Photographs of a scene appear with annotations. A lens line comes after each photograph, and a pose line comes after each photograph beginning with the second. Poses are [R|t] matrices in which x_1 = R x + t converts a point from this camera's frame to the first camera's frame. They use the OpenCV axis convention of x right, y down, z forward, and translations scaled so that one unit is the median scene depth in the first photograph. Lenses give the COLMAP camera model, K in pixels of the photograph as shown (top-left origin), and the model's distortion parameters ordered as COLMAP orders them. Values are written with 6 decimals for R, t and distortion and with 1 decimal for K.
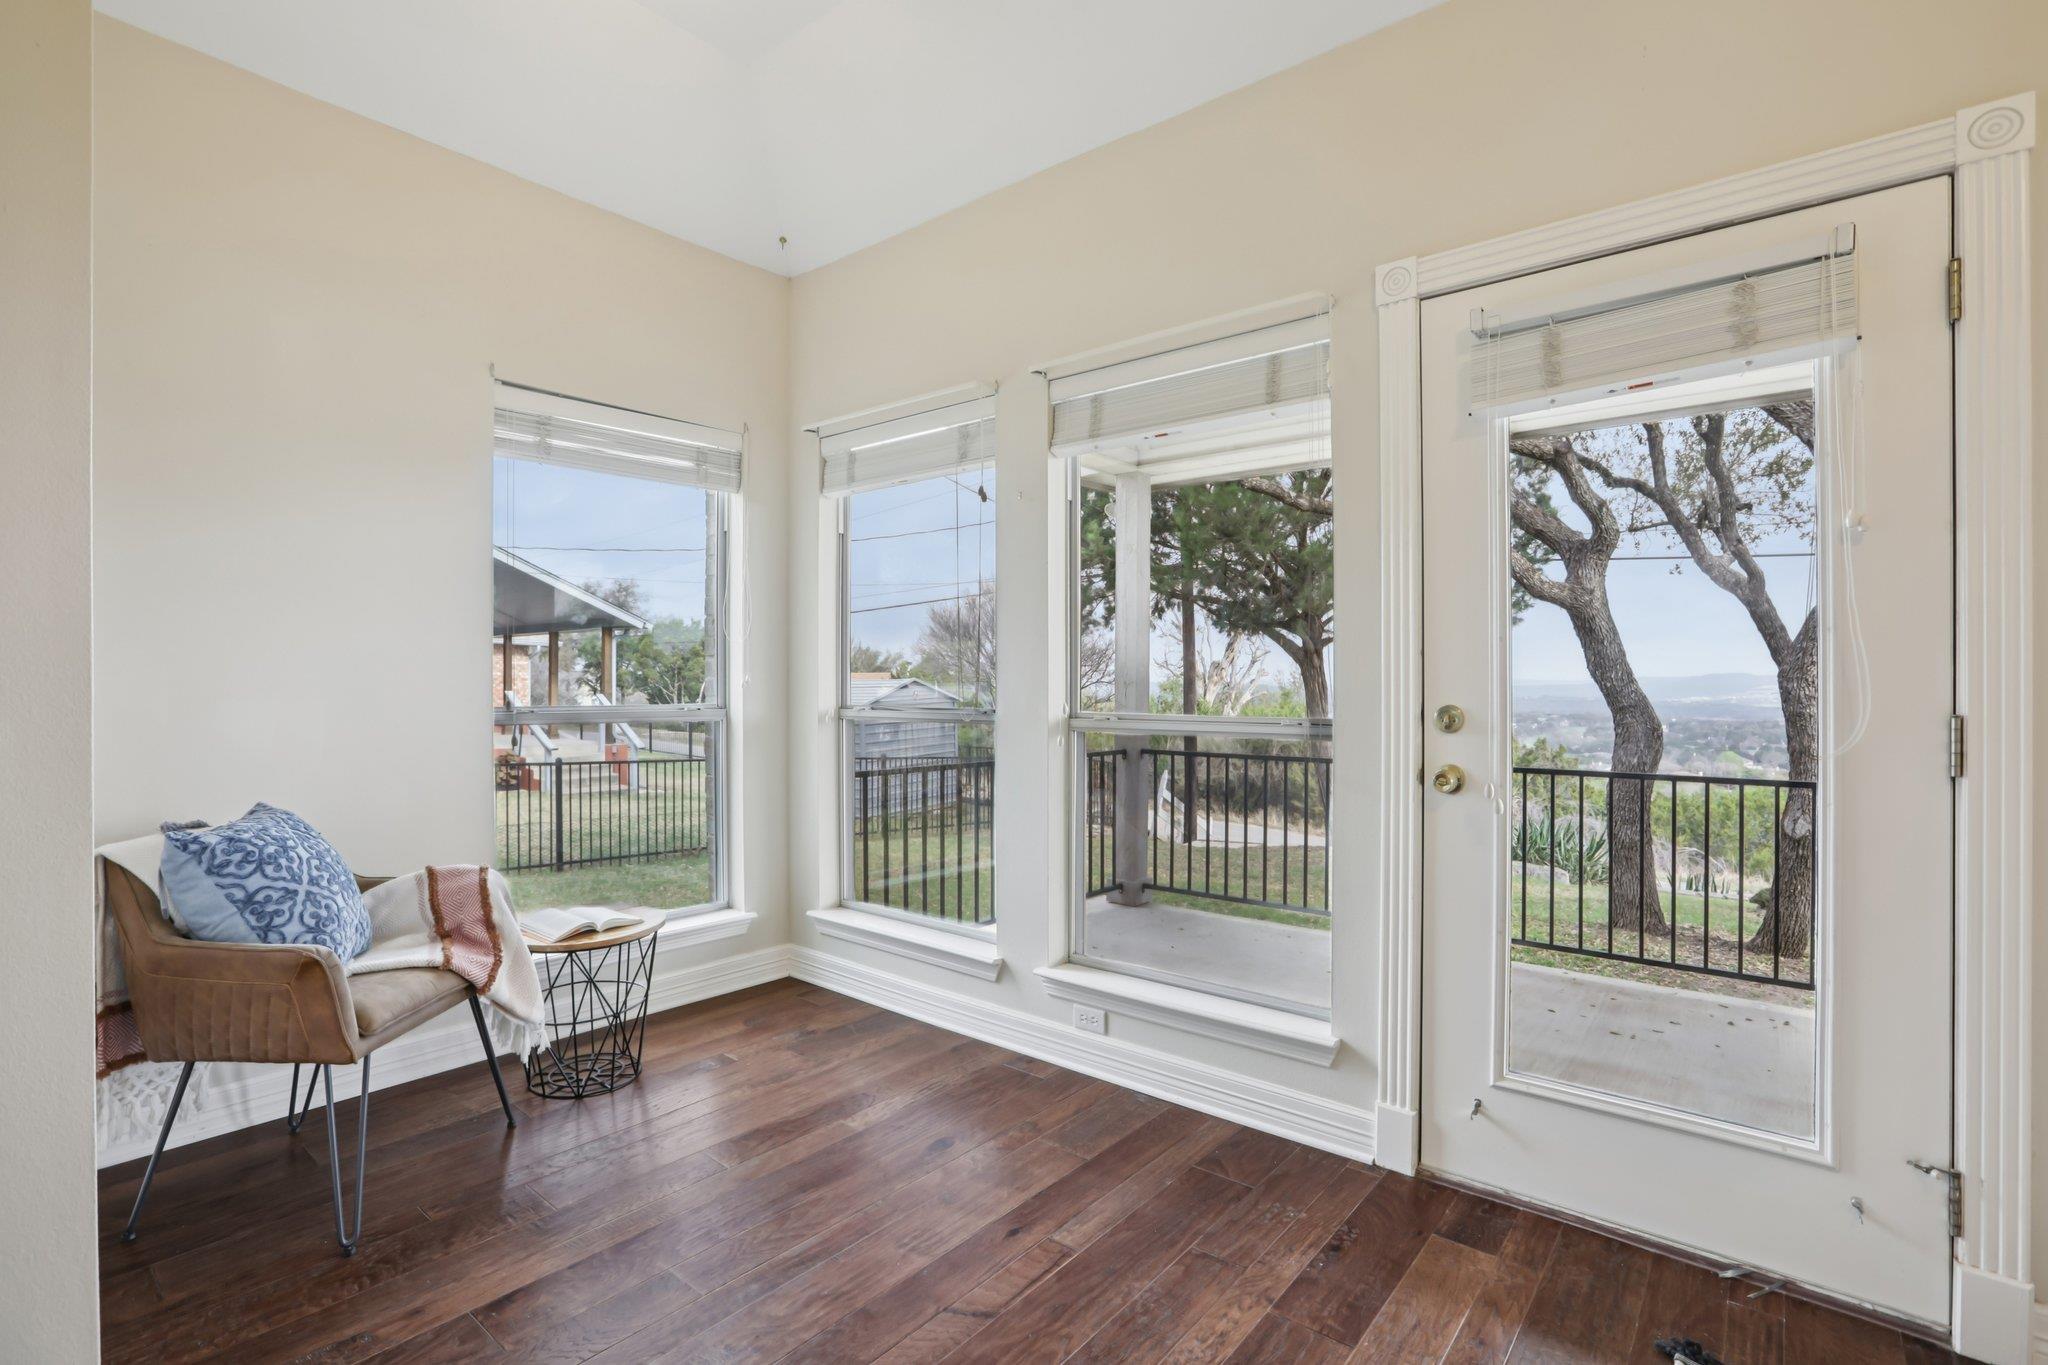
lens RADIAL K [[946.4, 0, 1024.5], [0, 946.4, 687.3], [0, 0, 1]] dist [-0.054952, 0.018581]
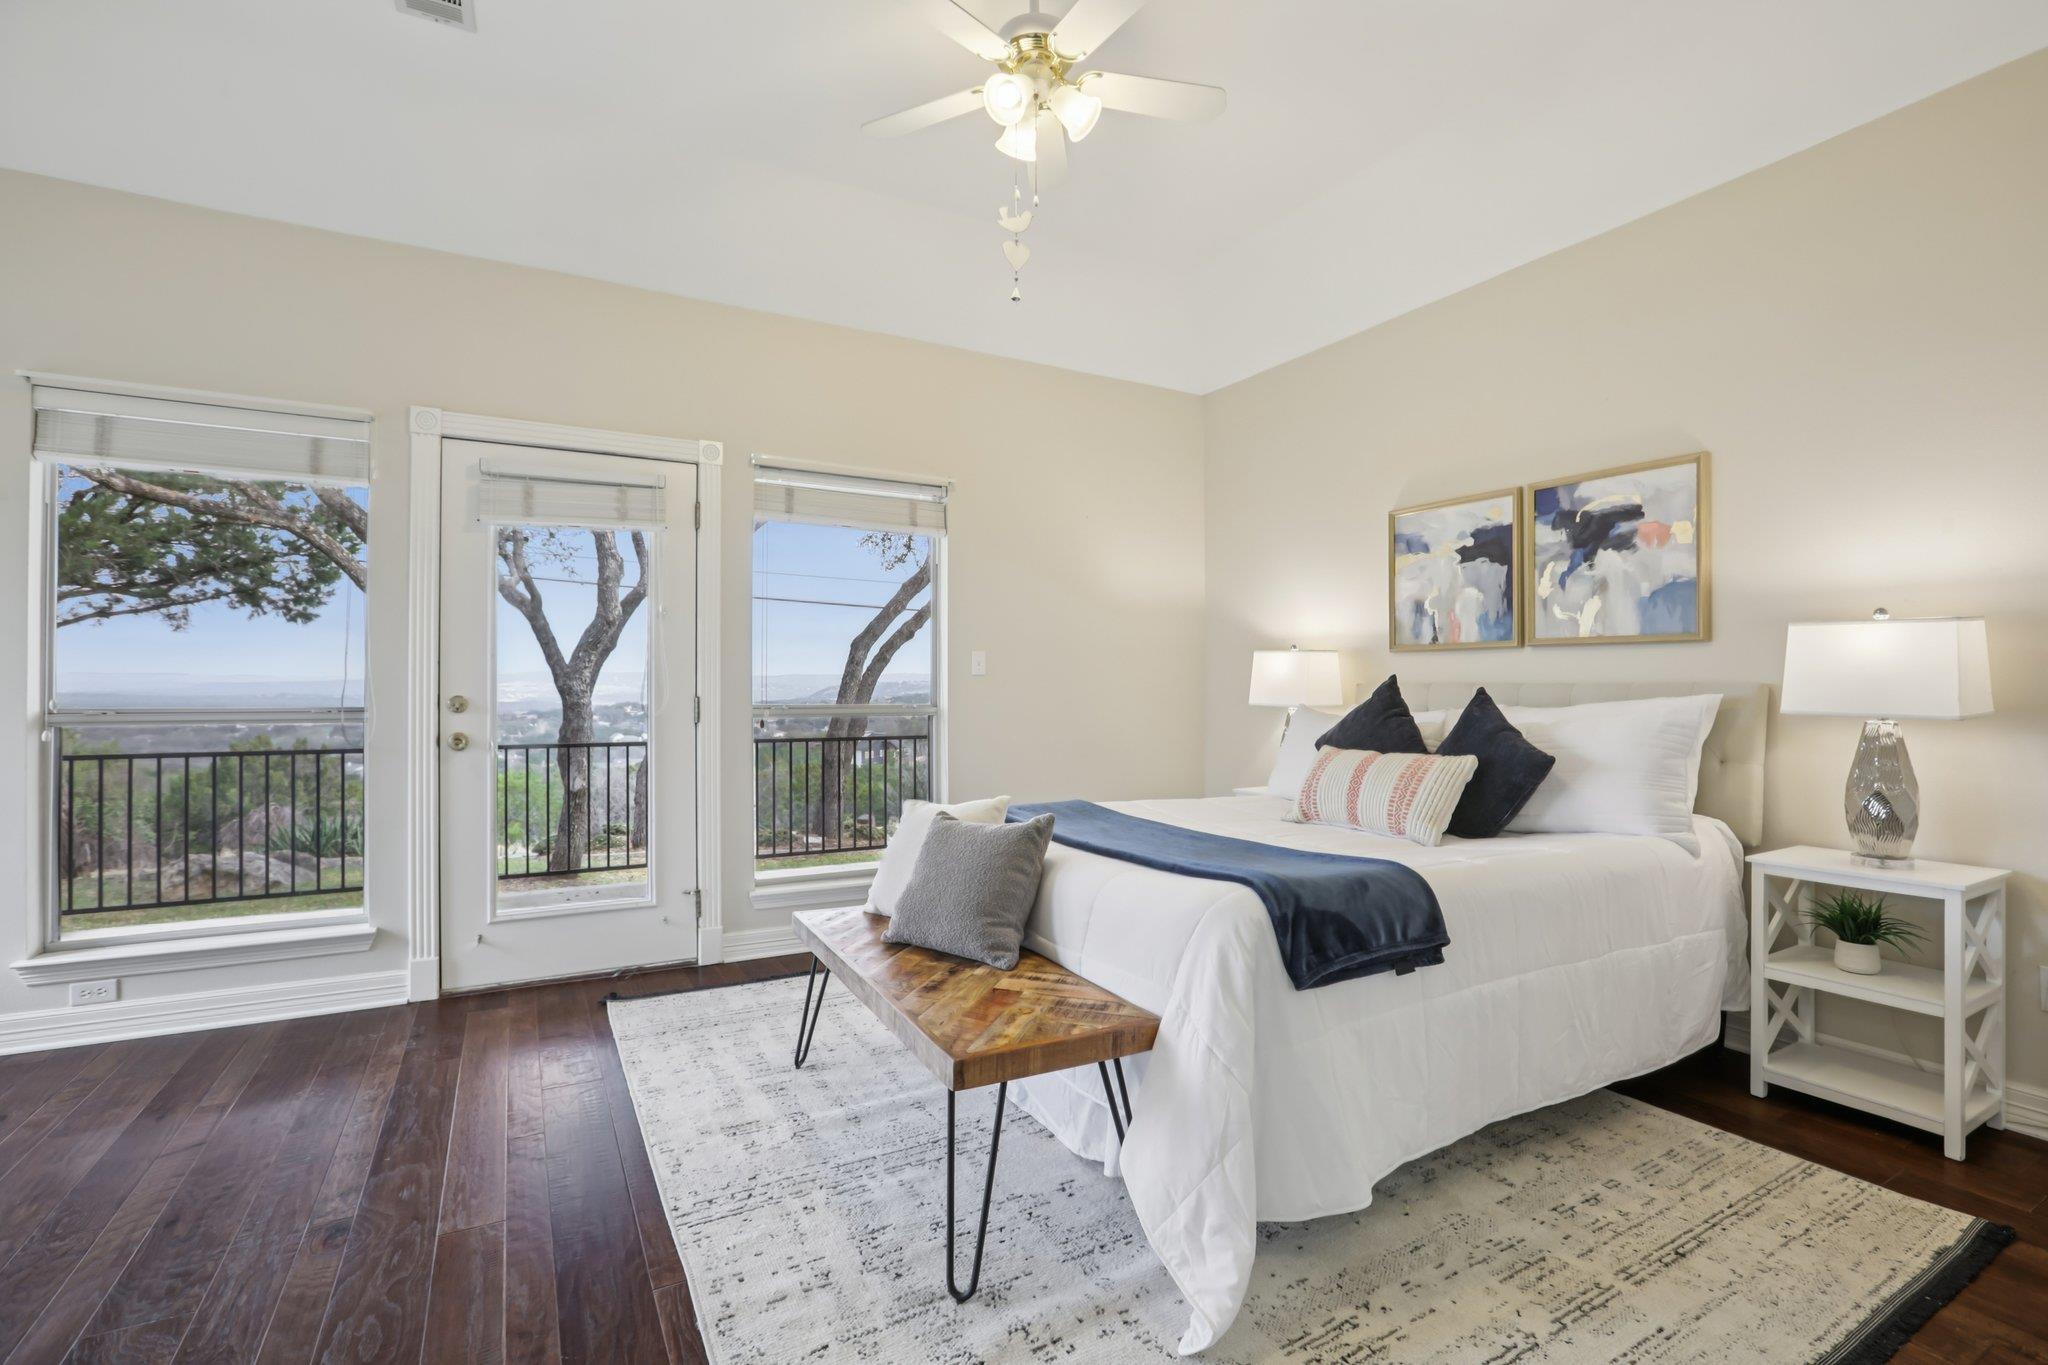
lens RADIAL K [[928.6, 0, 1032.8], [0, 928.6, 676.5], [0, 0, 1]] dist [-0.077991, 0.031833]
pose [[0.361224, 0.007842, 0.932446, -0.630000], [0.000453, 0.999963, -0.008585, -0.000065], [-0.932479, 0.003523, 0.361207, -0.478623]]
